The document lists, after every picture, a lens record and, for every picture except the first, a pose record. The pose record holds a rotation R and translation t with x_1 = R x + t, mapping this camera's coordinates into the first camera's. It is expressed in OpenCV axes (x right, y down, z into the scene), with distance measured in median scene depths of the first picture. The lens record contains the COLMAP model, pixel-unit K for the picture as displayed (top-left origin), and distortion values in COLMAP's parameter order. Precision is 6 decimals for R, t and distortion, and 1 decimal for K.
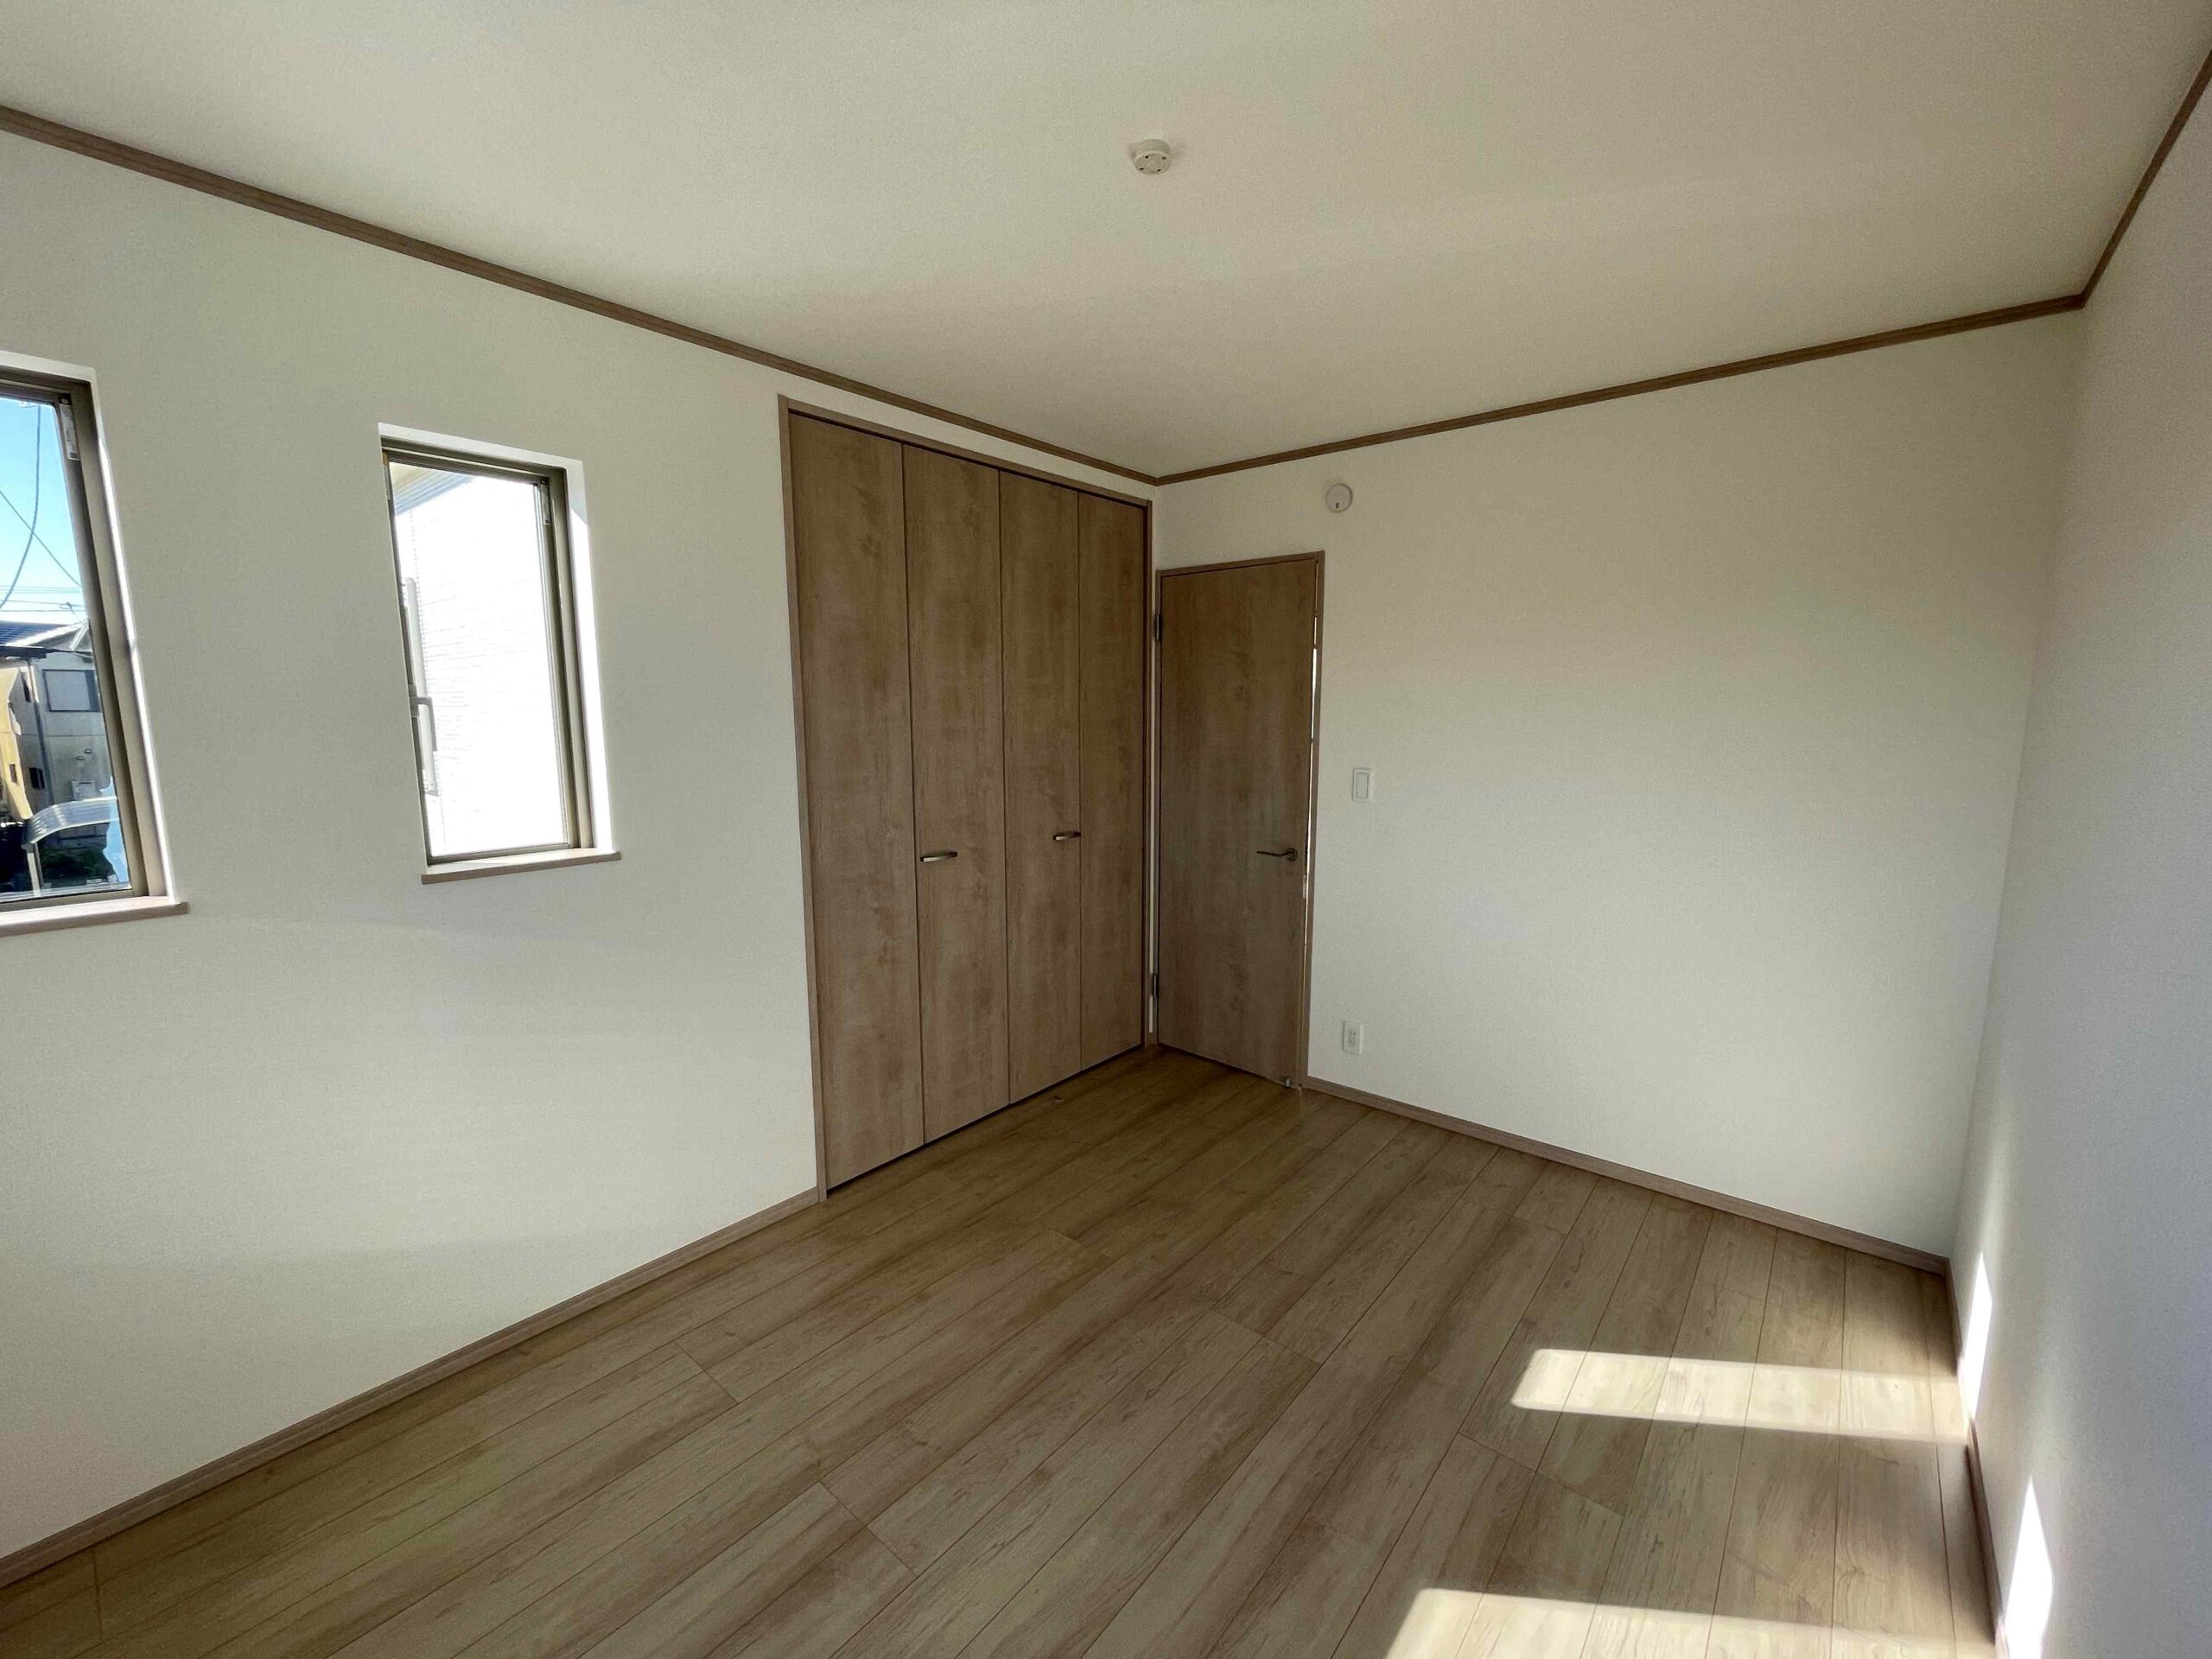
lens RADIAL K [[904.1, 0, 1126.5], [0, 904.1, 837.6], [0, 0, 1]] dist [0.010666, 0.001034]
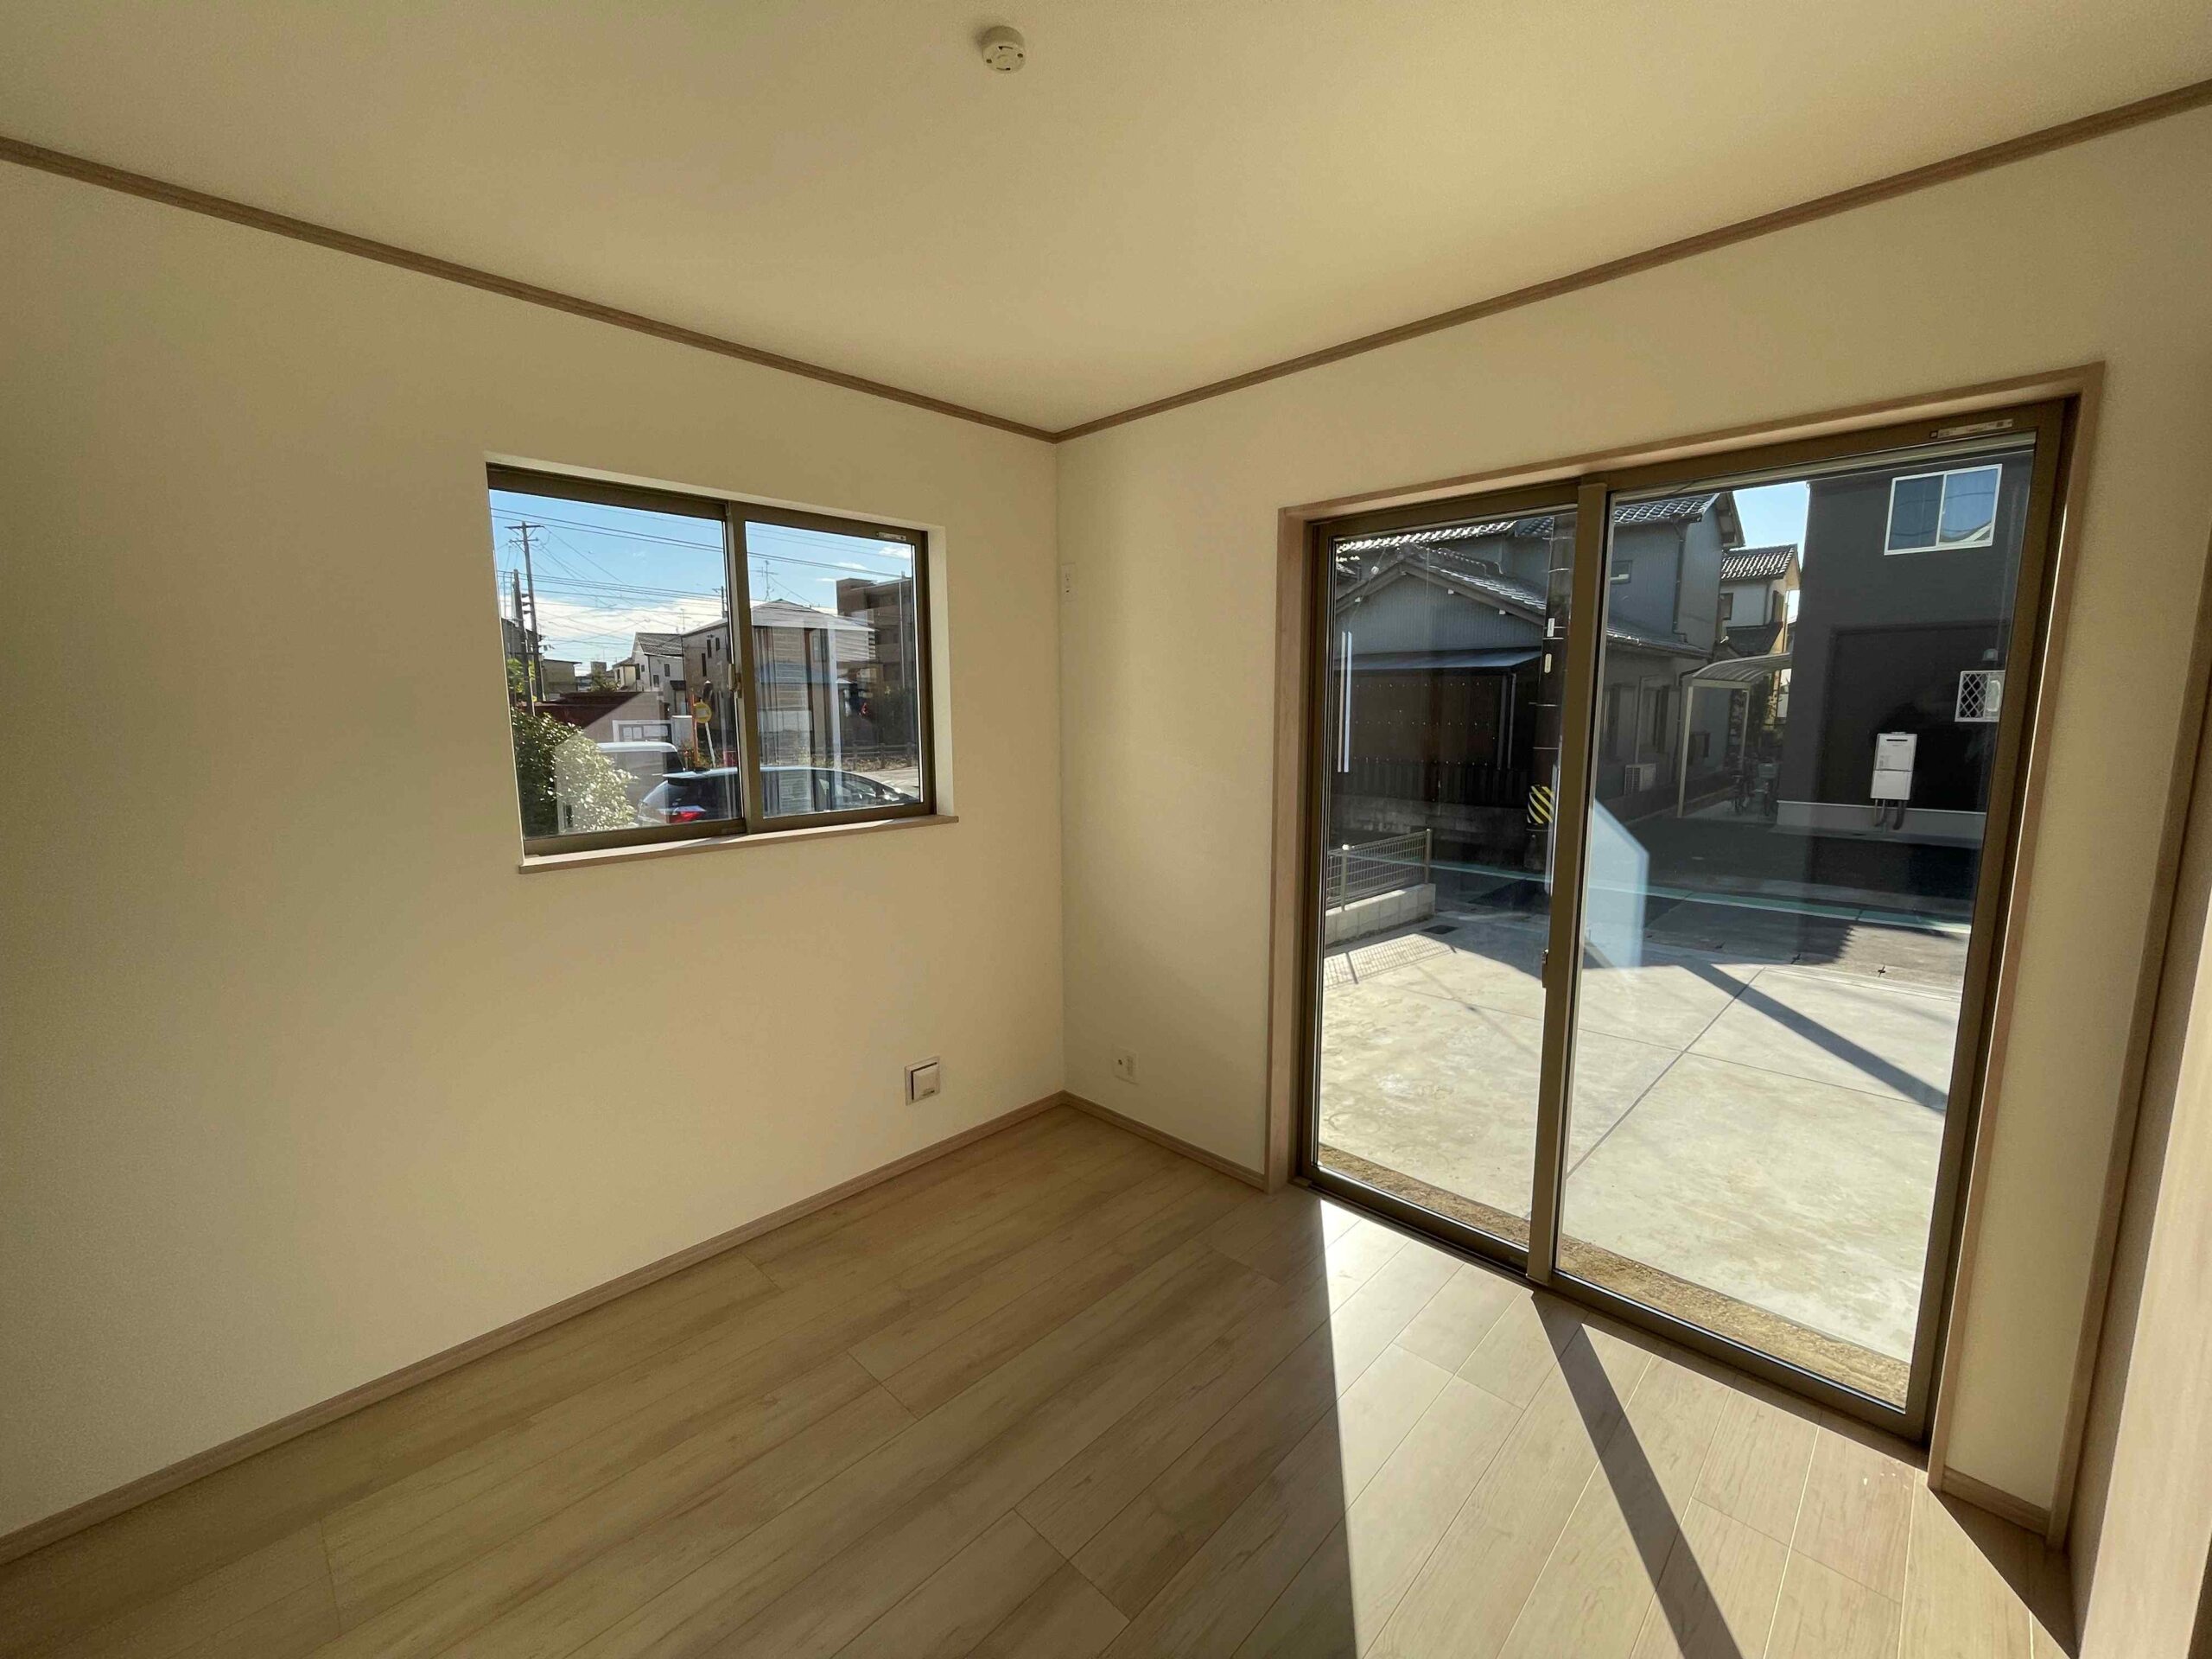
lens RADIAL K [[904.1, 0, 1090.5], [0, 904.1, 829.8], [0, 0, 1]] dist [0.010666, 0.001034]
pose [[0.997744, 0.003972, -0.067018, -0.134145], [-0.004548, 0.999954, -0.008447, 0.021954], [0.066981, 0.008732, 0.997716, -0.153418]]
